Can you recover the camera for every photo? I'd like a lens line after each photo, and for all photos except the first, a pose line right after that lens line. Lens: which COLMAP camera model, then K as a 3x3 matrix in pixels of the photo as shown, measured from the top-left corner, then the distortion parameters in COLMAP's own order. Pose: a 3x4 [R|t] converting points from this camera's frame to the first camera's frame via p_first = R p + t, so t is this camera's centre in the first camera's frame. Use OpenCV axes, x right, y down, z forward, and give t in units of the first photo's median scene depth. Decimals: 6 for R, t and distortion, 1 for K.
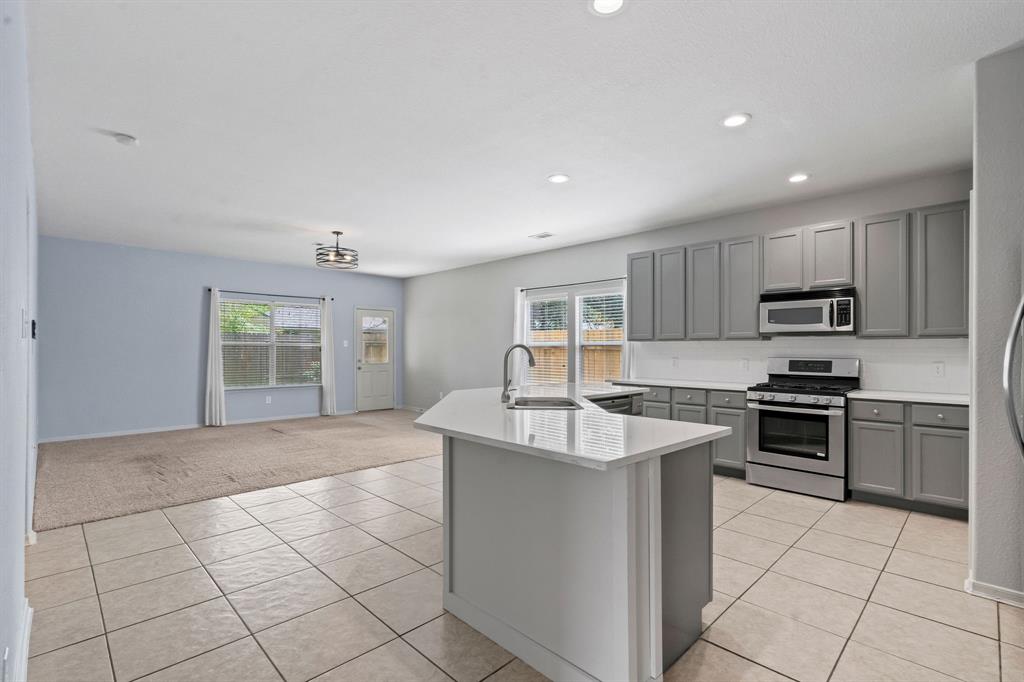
lens RADIAL K [[472.1, 0, 508.5], [0, 472.1, 348.5], [0, 0, 1]] dist [-0.008171, 0.002760]
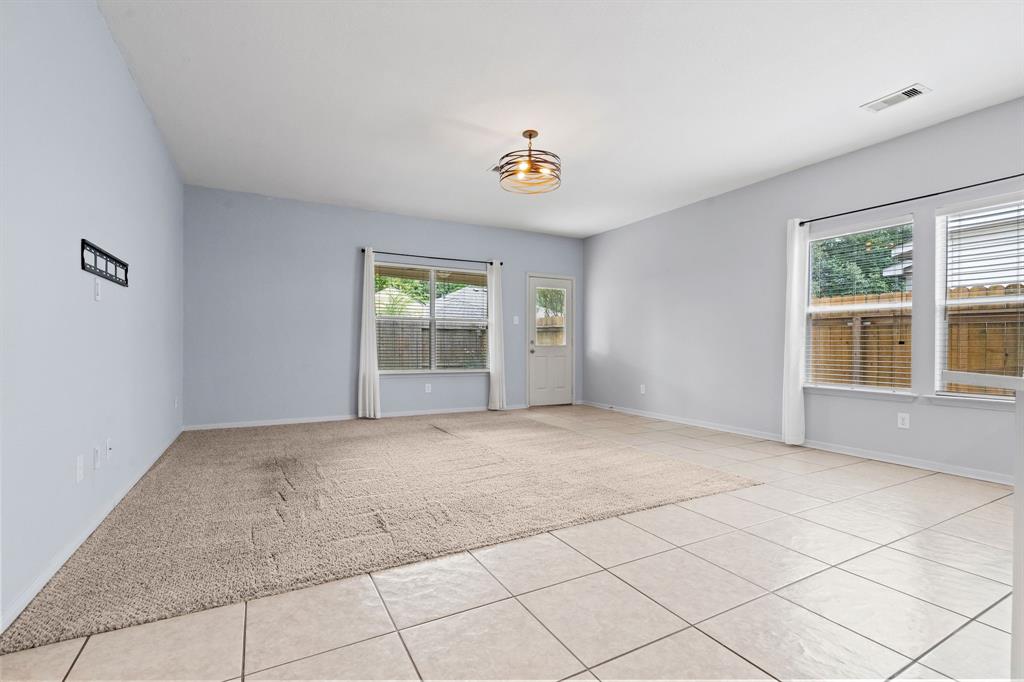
lens RADIAL K [[472.1, 0, 508.5], [0, 472.1, 347.0], [0, 0, 1]] dist [-0.008171, 0.002760]
pose [[0.958755, 0.004238, -0.284201, -0.165371], [-0.002068, 0.999966, 0.007936, 0.035426], [0.284225, -0.007021, 0.958732, 0.295567]]
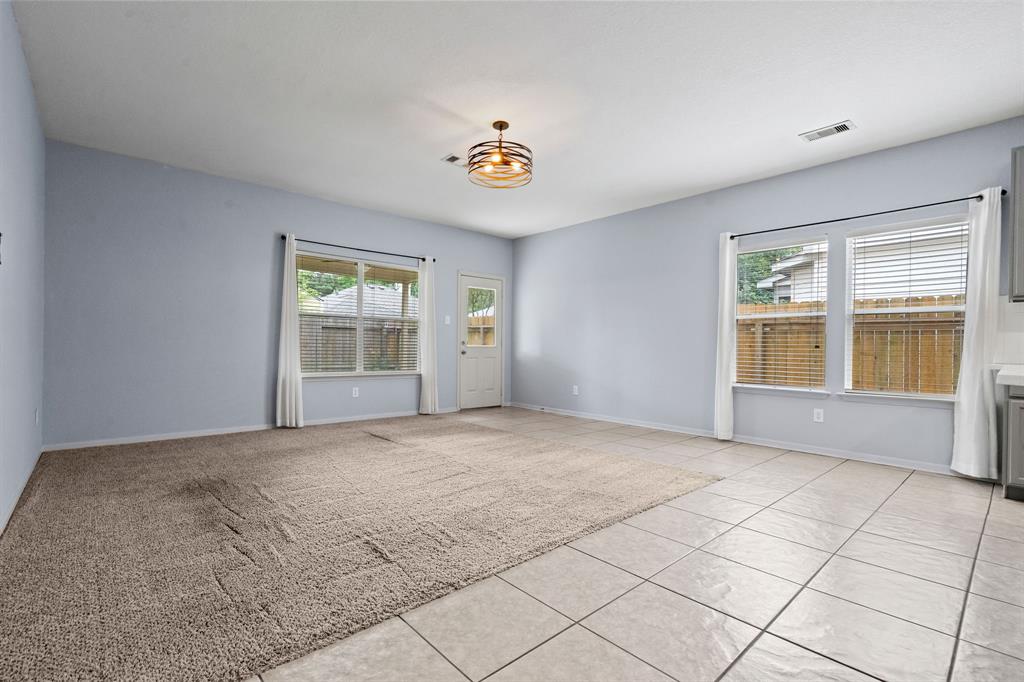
lens RADIAL K [[472.1, 0, 514.1], [0, 472.1, 347.5], [0, 0, 1]] dist [-0.008171, 0.002760]
pose [[0.998719, 0.011406, -0.049300, -0.251093], [-0.011140, 0.999922, 0.005659, 0.035665], [0.049361, -0.005102, 0.998768, 0.306339]]
